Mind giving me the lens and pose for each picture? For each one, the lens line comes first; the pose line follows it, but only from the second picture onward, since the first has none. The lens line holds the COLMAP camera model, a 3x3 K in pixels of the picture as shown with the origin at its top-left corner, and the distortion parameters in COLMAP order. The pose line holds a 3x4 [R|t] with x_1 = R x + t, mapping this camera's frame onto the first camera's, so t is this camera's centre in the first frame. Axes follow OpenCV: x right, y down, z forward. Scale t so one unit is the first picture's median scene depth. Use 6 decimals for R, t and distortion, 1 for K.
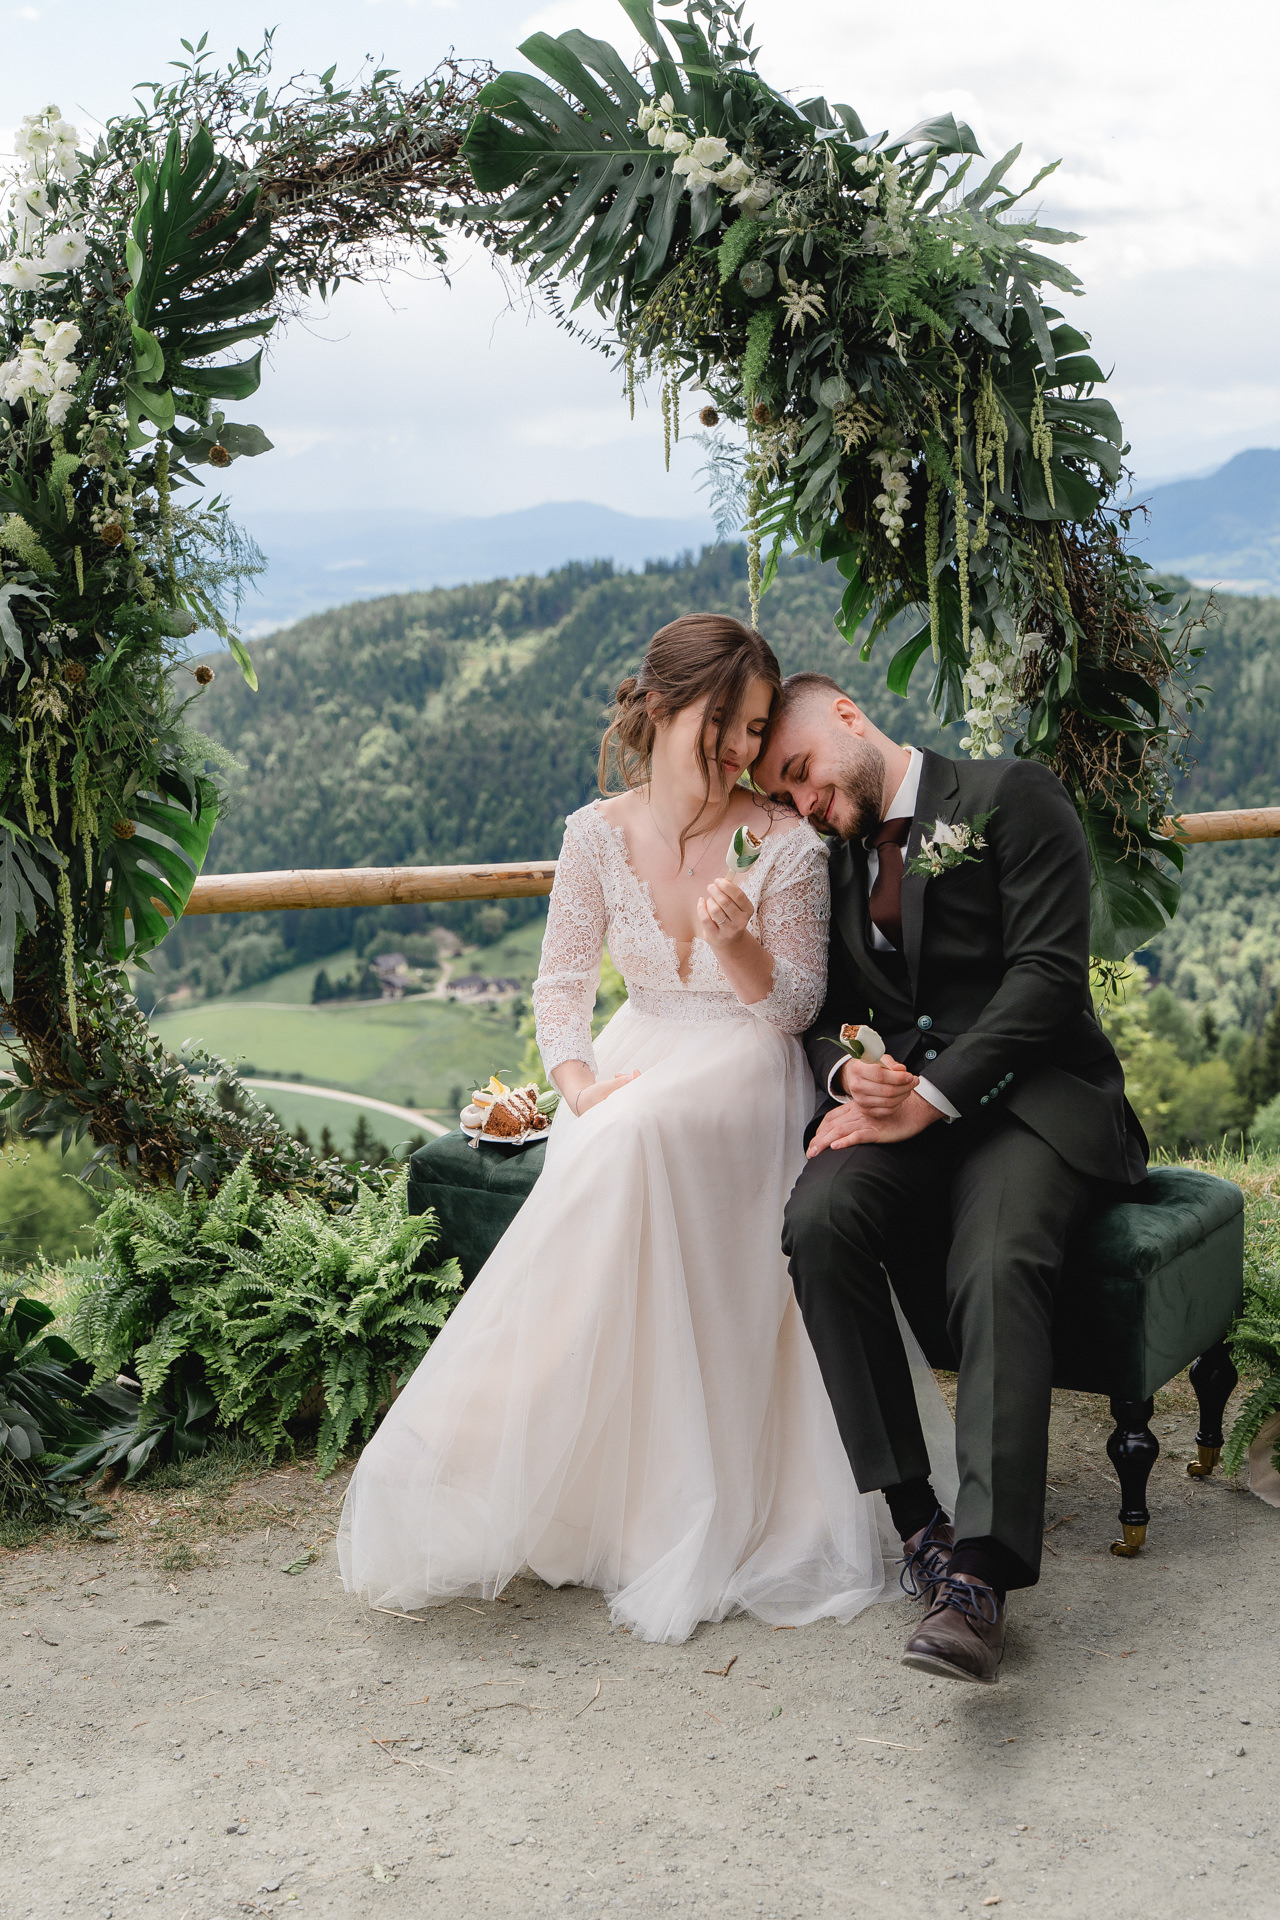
lens RADIAL K [[2546.0, 0, 642.0], [0, 2546.0, 964.1], [0, 0, 1]] dist [0.011623, 0.000000]
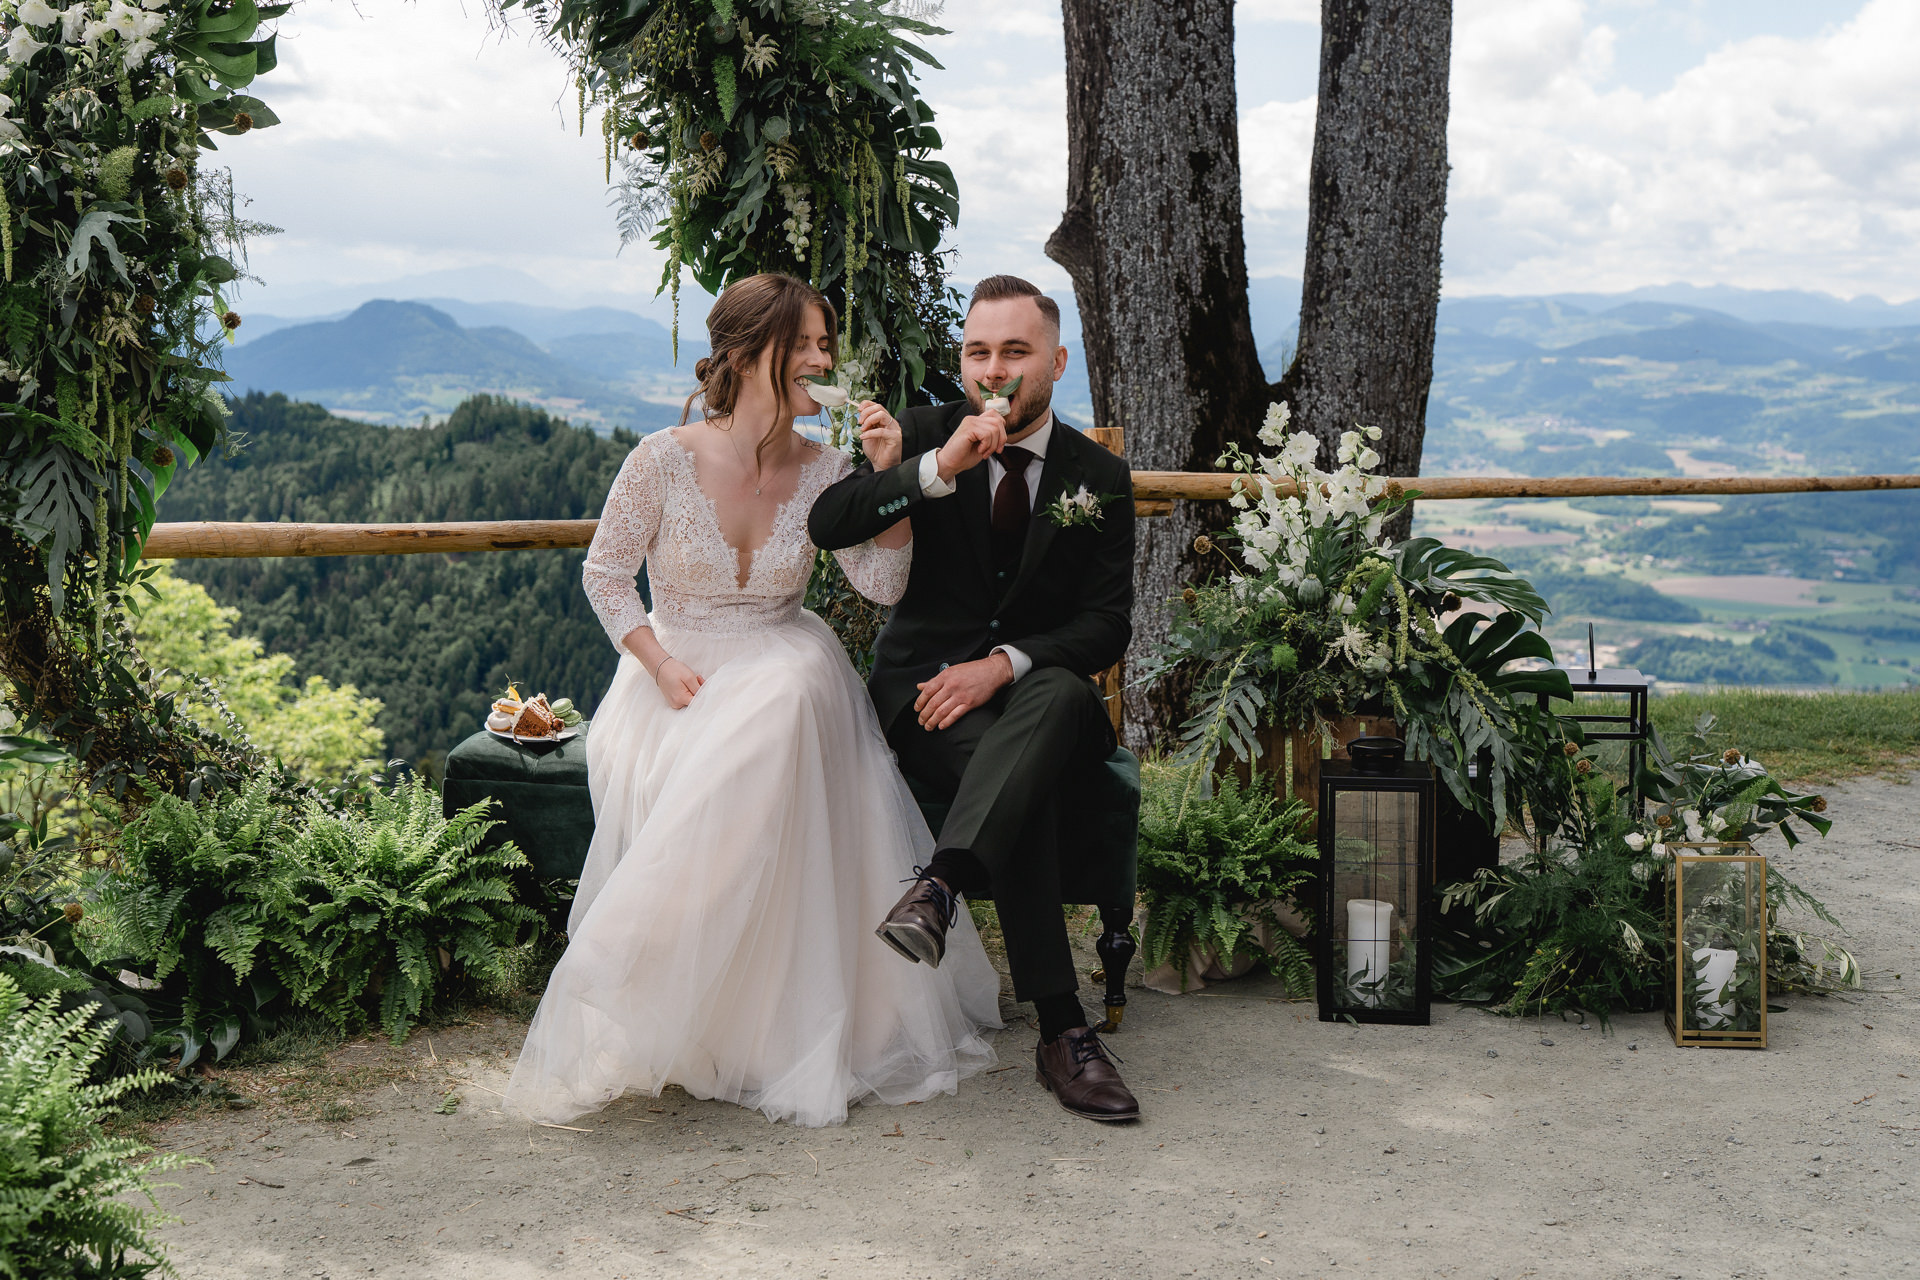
lens RADIAL K [[2194.6, 0, 958.3], [0, 2194.6, 637.0], [0, 0, 1]] dist [0.002844, 0.000000]
pose [[0.881262, 0.006780, 0.472580, -0.334655], [0.015970, 0.998899, -0.044111, 0.065935], [-0.472358, 0.046420, 0.880183, 0.037791]]
